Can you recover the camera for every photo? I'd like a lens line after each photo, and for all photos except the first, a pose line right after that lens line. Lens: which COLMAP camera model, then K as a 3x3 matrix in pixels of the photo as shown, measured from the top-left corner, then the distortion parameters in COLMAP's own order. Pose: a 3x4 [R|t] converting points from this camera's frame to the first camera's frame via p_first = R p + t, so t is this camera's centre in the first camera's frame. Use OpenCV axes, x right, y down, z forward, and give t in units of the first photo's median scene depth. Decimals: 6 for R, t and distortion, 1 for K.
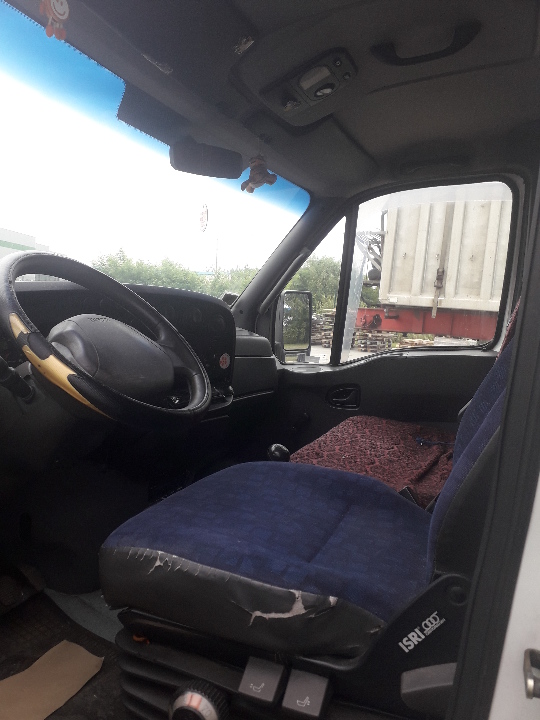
lens RADIAL K [[571.6, 0, 268.6], [0, 571.6, 350.6], [0, 0, 1]] dist [0.105122, -0.167252]
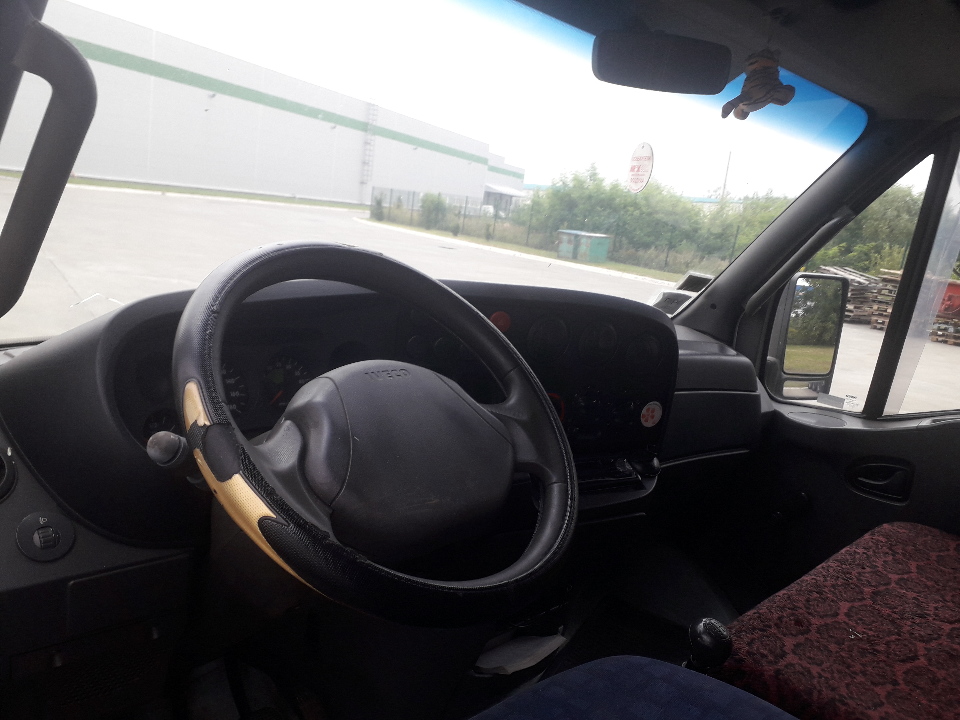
lens RADIAL K [[762.2, 0, 480.0], [0, 762.2, 360.0], [0, 0, 1]] dist [0.105122, -0.167252]
pose [[0.924805, 0.130469, -0.357371, 0.025258], [-0.104181, 0.990300, 0.091939, -0.068279], [0.365900, -0.047794, 0.929426, 0.161981]]
